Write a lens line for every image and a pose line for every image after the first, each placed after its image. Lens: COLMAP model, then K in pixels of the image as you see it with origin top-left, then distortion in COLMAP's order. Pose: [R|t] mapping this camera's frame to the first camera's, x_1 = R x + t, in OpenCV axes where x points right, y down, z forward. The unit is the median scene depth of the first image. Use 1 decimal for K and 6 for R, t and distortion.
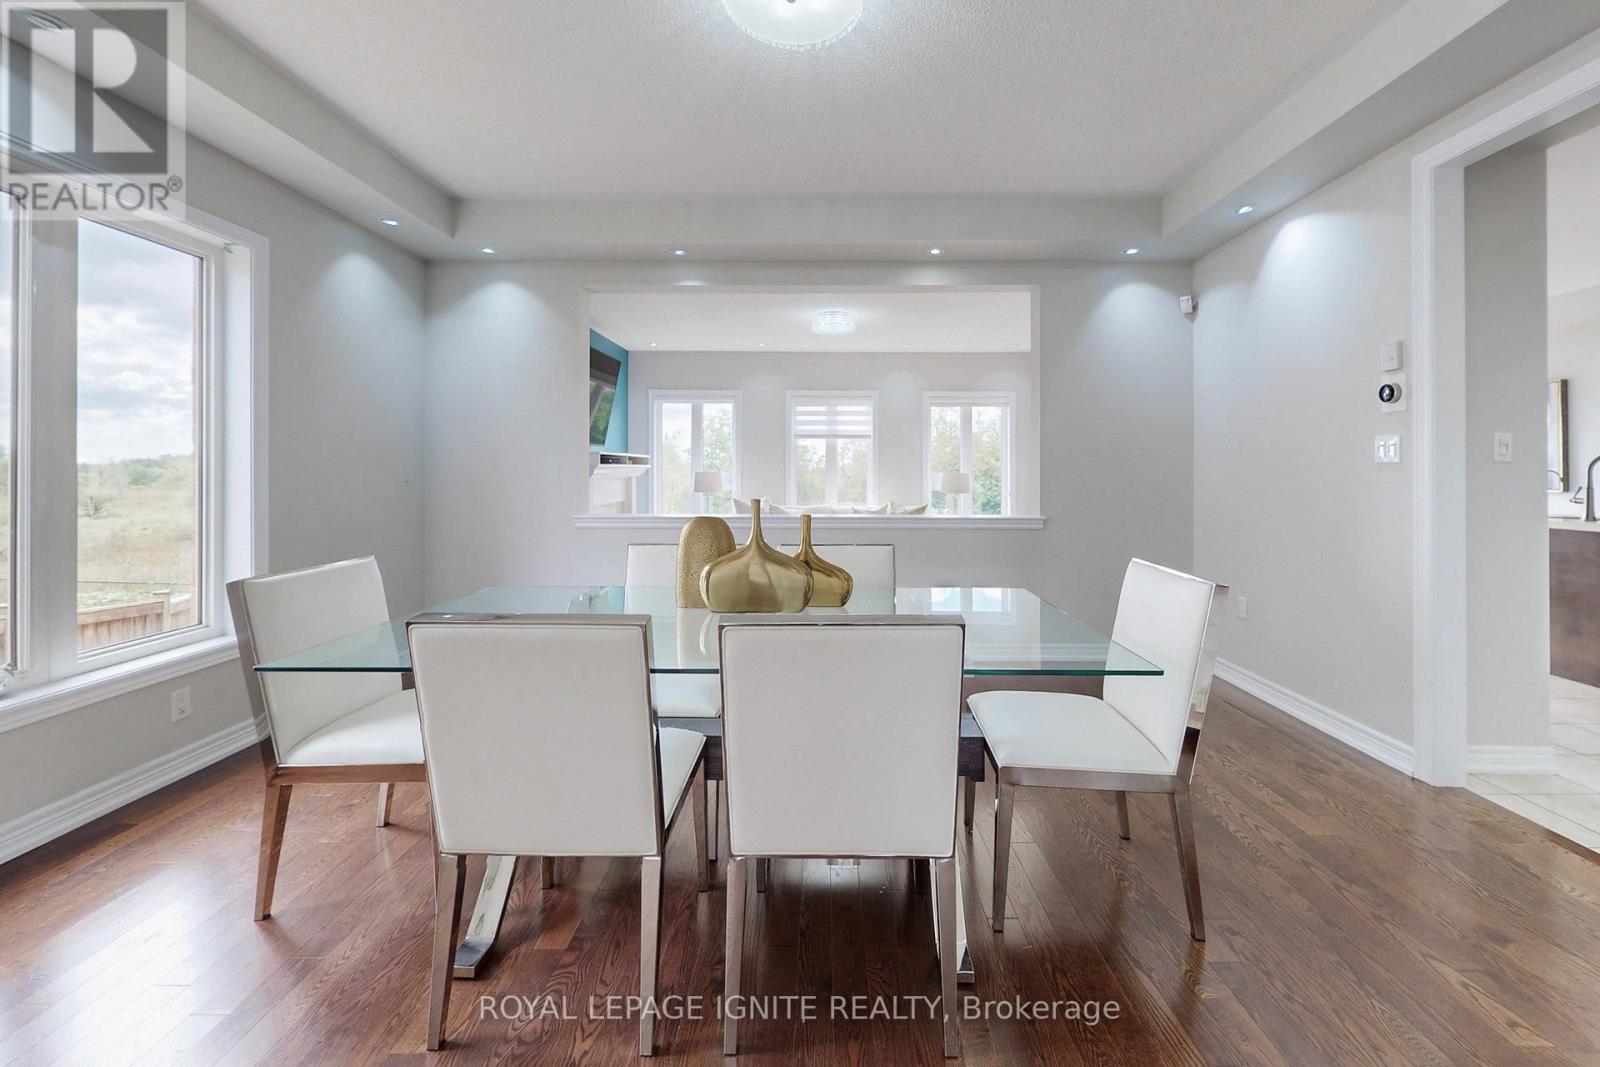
lens RADIAL K [[616.7, 0, 825.5], [0, 616.7, 469.1], [0, 0, 1]] dist [-0.000884, -0.000046]
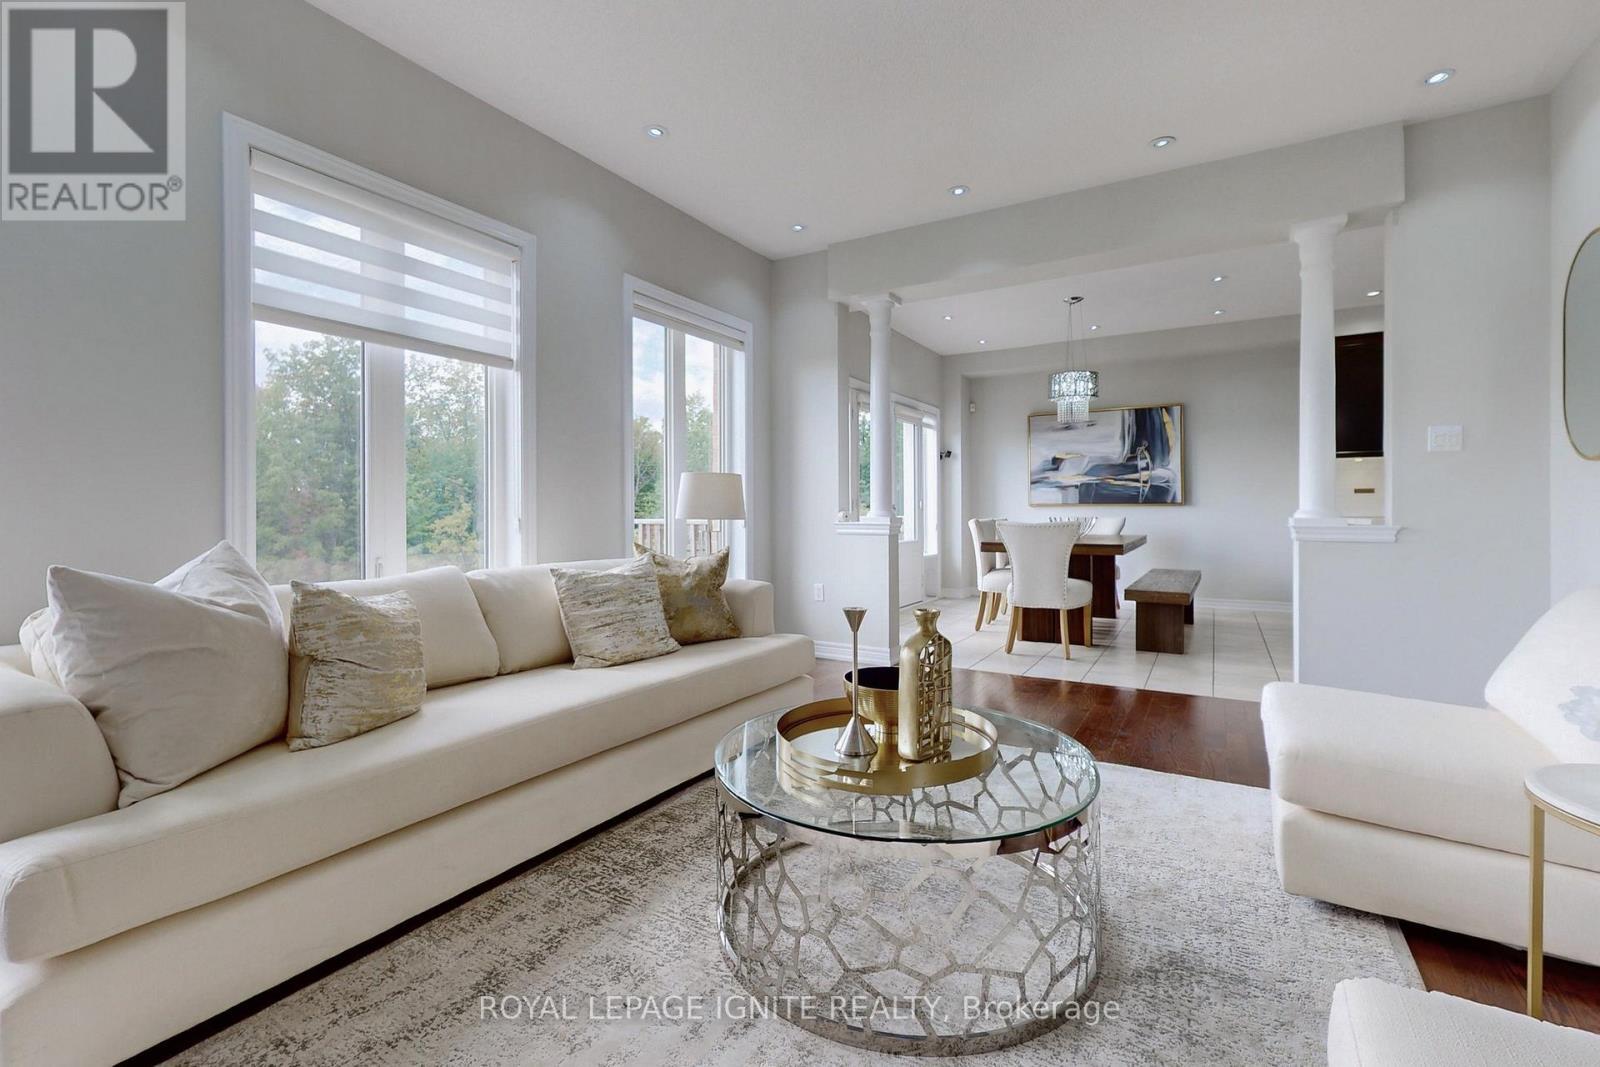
lens RADIAL K [[696.0, 0, 808.8], [0, 696.0, 501.4], [0, 0, 1]] dist [-0.001318, 0.000419]
pose [[0.491411, -0.007670, 0.870894, -0.359202], [0.005613, 0.999968, 0.005640, 0.043028], [-0.870910, 0.002117, 0.491438, 1.362196]]
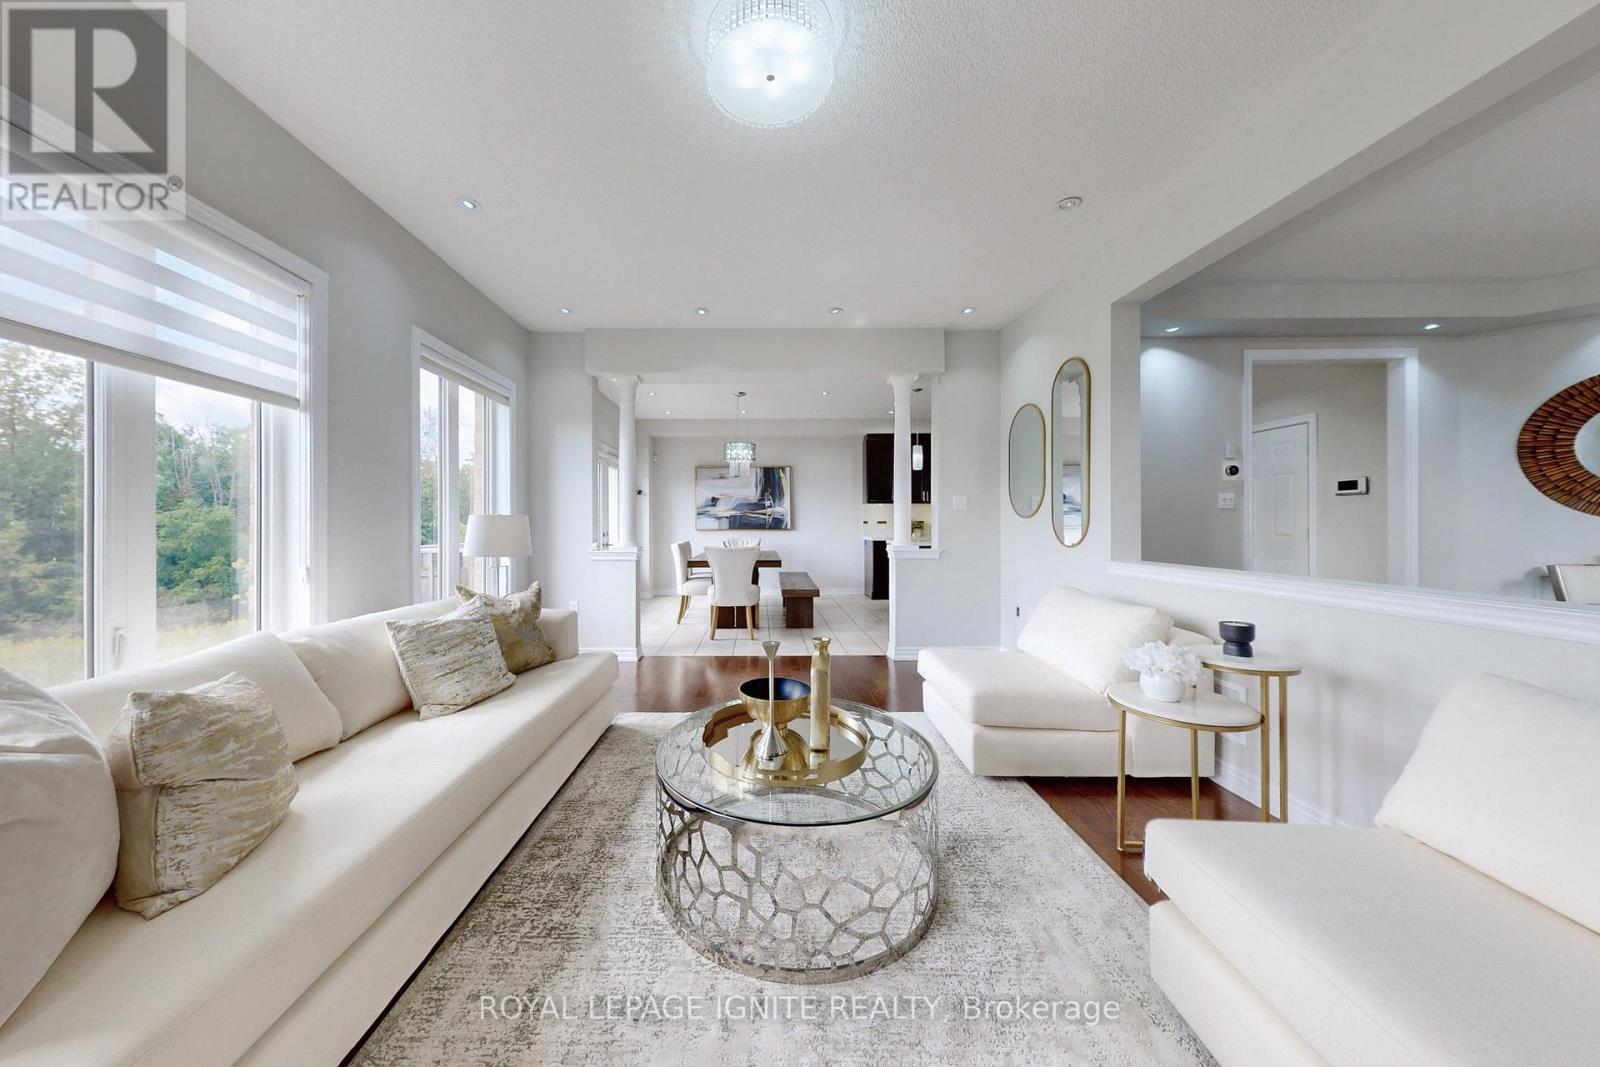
lens RADIAL K [[503.9, 0, 768.6], [0, 503.9, 518.1], [0, 0, 1]] dist [-0.000191, -0.000210]
pose [[-0.008508, -0.001410, 0.999963, -0.380558], [-0.001152, 0.999998, 0.001400, 0.012071], [-0.999963, -0.001140, -0.008510, 1.537343]]
